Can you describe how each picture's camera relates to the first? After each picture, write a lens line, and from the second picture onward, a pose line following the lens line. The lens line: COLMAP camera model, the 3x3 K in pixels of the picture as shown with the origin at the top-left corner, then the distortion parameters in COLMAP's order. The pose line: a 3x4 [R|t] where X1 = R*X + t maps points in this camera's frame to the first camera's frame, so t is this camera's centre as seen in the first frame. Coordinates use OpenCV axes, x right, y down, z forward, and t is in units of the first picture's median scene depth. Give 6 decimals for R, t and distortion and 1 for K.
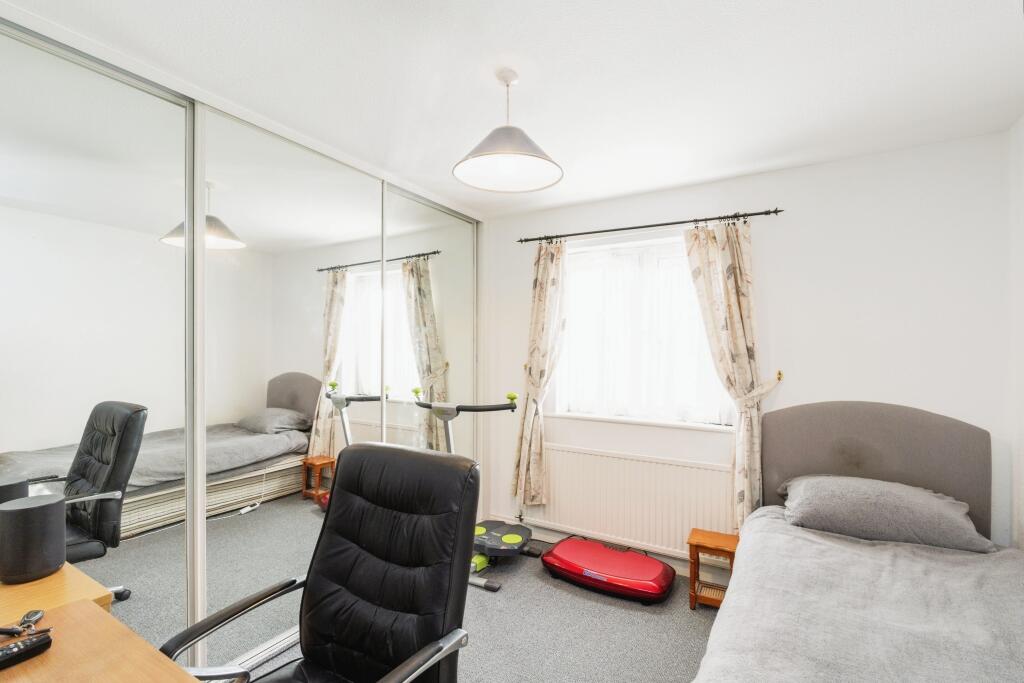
lens RADIAL K [[456.0, 0, 512.5], [0, 456.0, 355.2], [0, 0, 1]] dist [-0.001122, -0.000139]
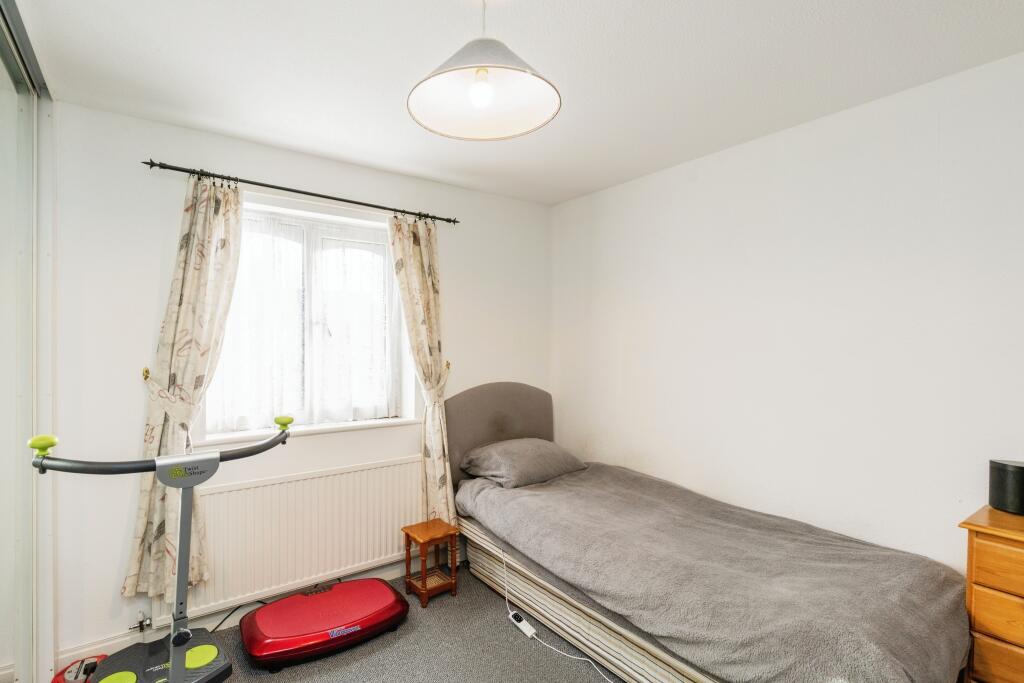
lens RADIAL K [[462.2, 0, 512.0], [0, 462.2, 341.5], [0, 0, 1]] dist [0.000558, 0.000012]
pose [[0.428711, -0.005498, 0.903425, -0.393902], [0.005929, 0.999977, 0.003272, -0.018538], [-0.903422, 0.003953, 0.428733, 0.370088]]
